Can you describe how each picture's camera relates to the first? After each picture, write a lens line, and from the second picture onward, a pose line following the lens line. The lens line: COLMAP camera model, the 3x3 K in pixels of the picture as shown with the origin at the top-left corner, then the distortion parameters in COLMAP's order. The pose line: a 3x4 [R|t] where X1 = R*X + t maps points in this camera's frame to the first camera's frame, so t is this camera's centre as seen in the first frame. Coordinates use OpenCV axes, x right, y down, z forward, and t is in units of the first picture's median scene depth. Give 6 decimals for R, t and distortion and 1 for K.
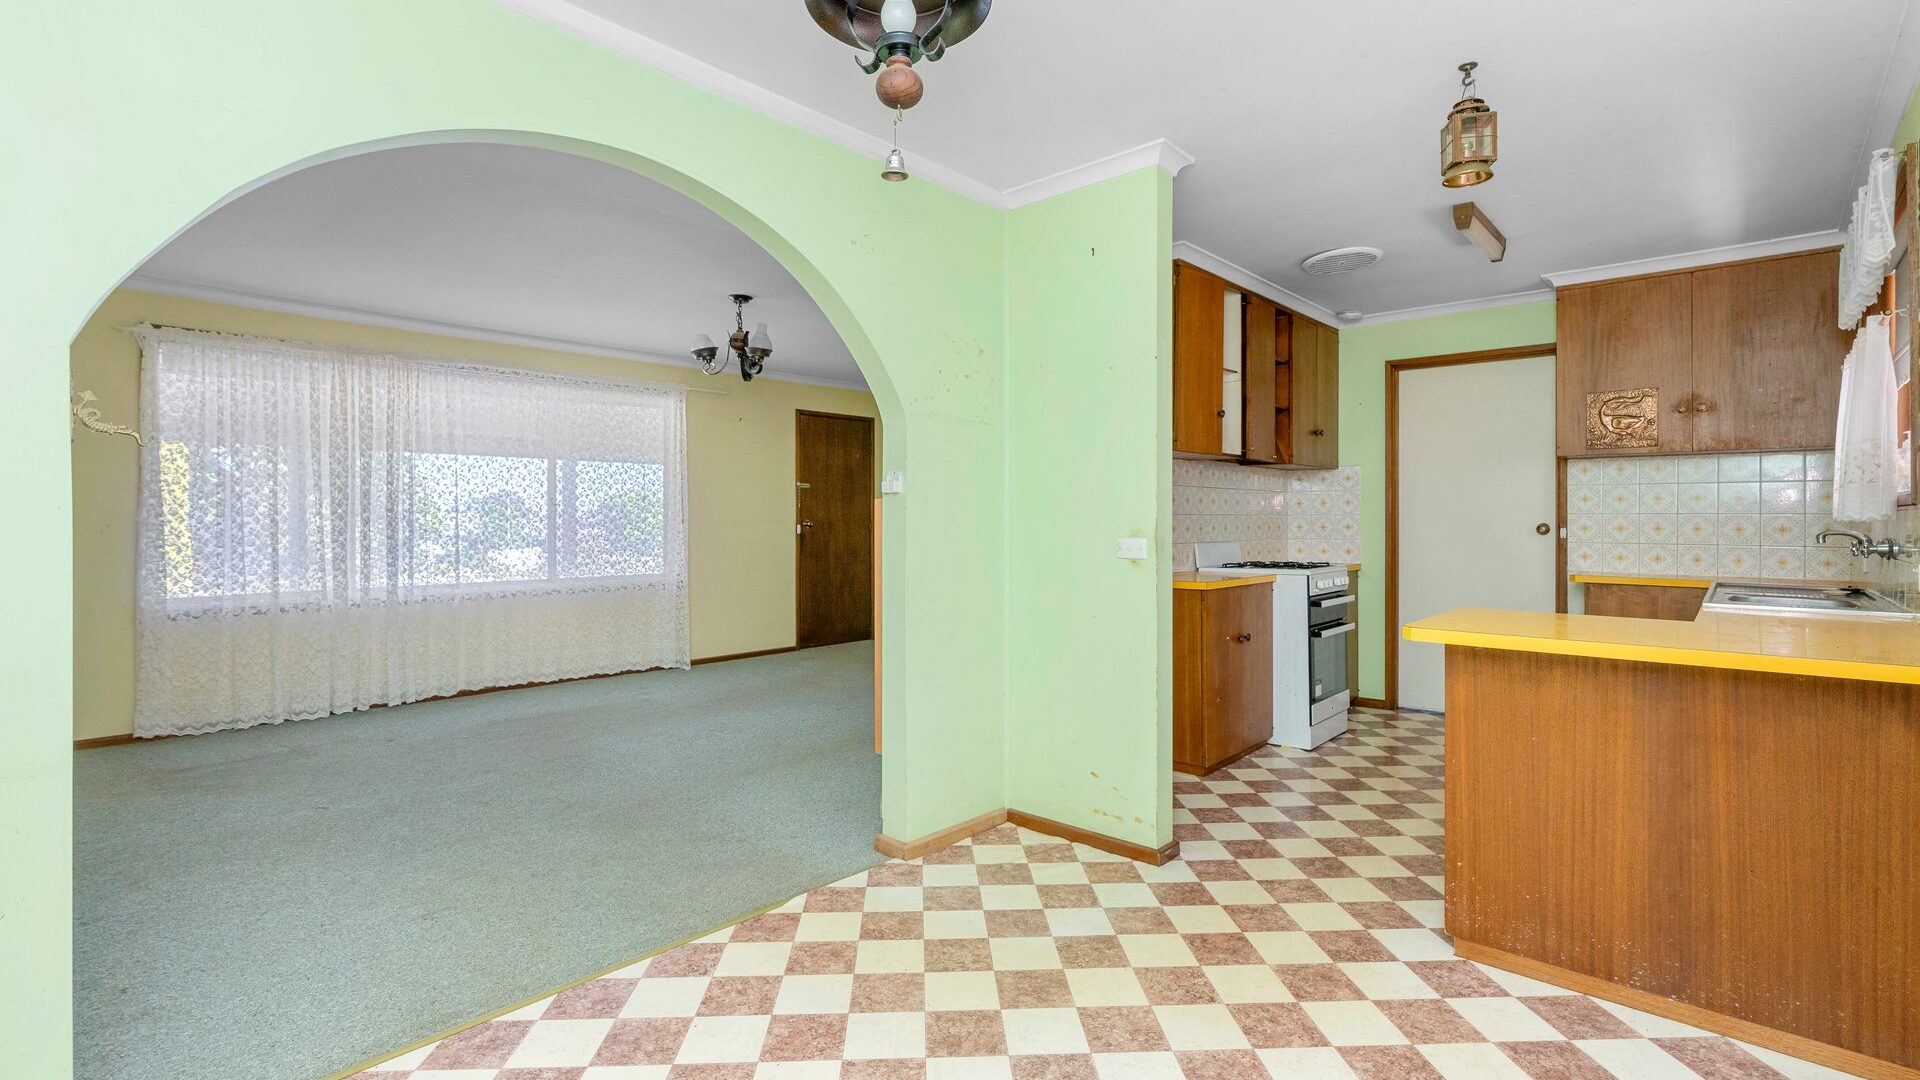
lens RADIAL K [[887.4, 0, 966.3], [0, 887.4, 520.1], [0, 0, 1]] dist [-0.003375, 0.000910]
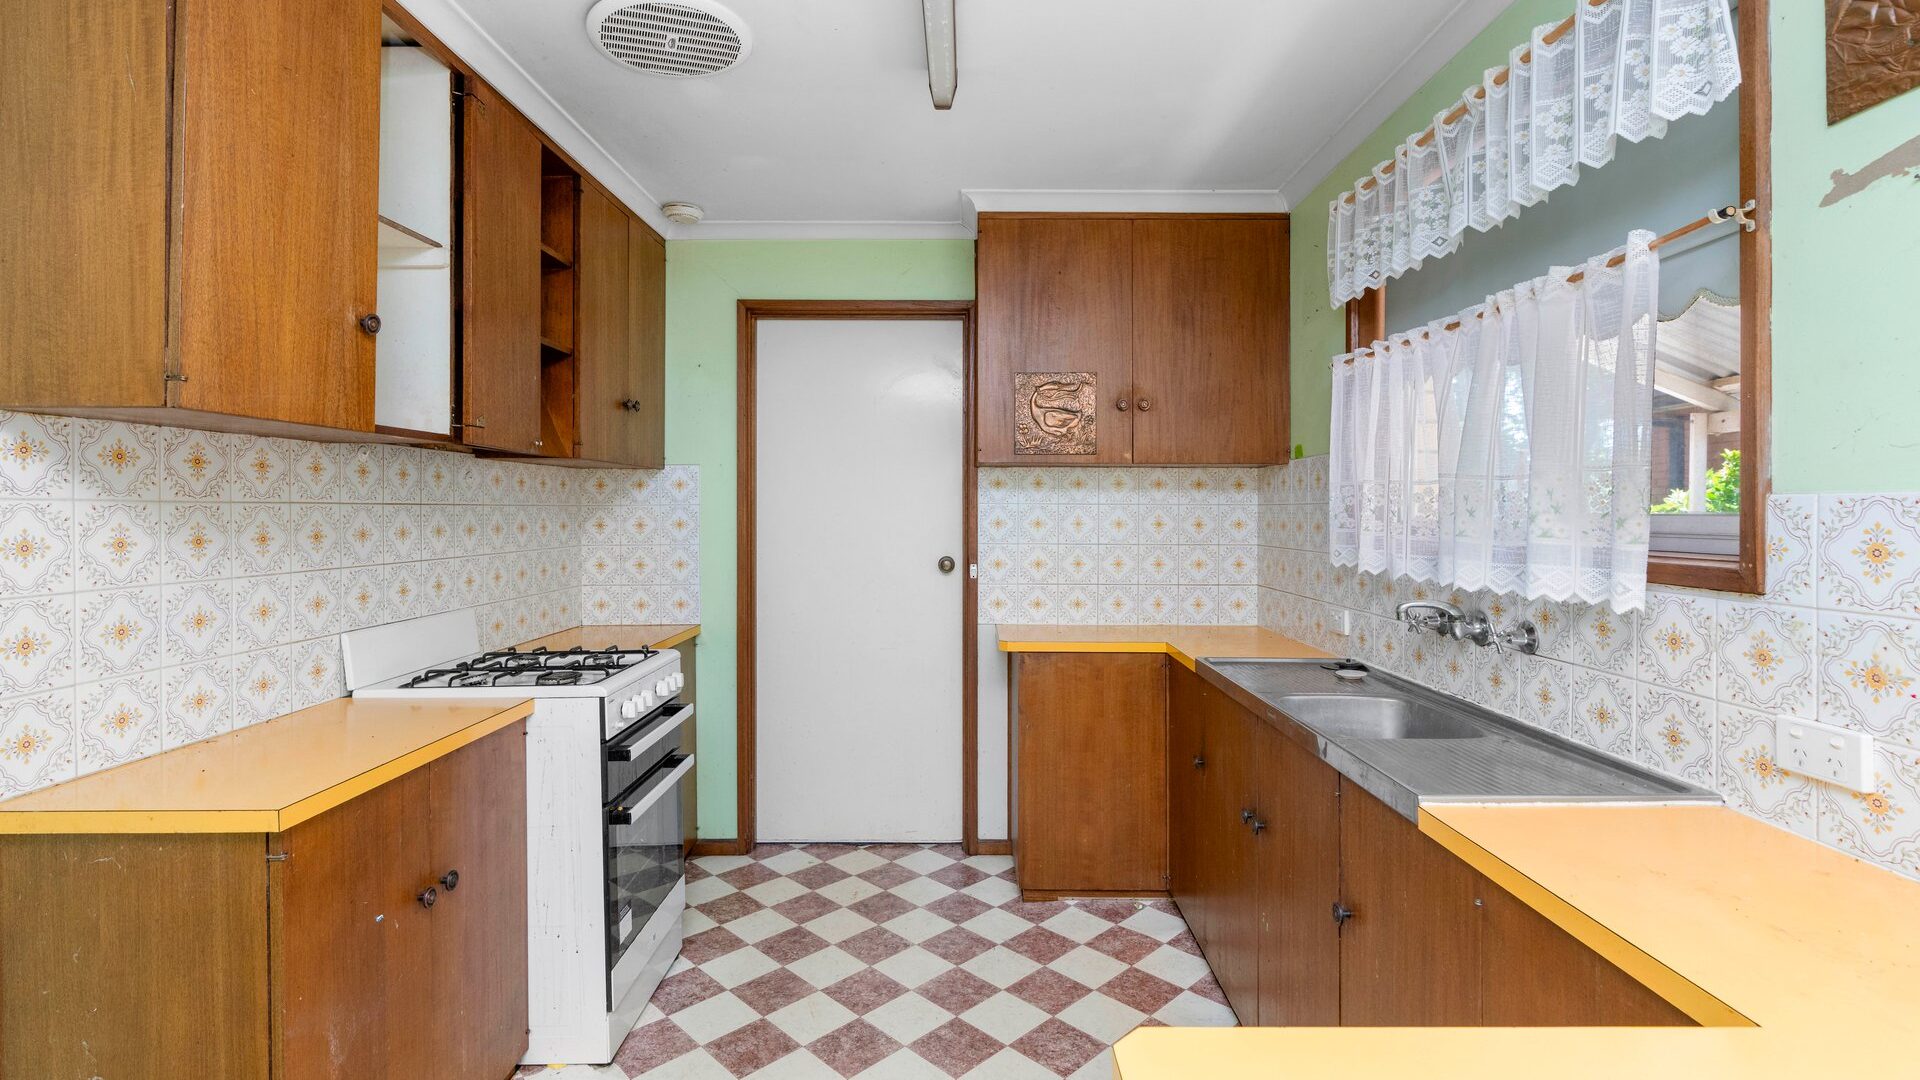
lens RADIAL K [[887.4, 0, 961.2], [0, 887.4, 521.2], [0, 0, 1]] dist [-0.003375, 0.000910]
pose [[0.754088, -0.007075, 0.656736, 0.202387], [-0.000118, 0.999941, 0.010907, -0.033554], [-0.656774, -0.008302, 0.754042, 0.476203]]
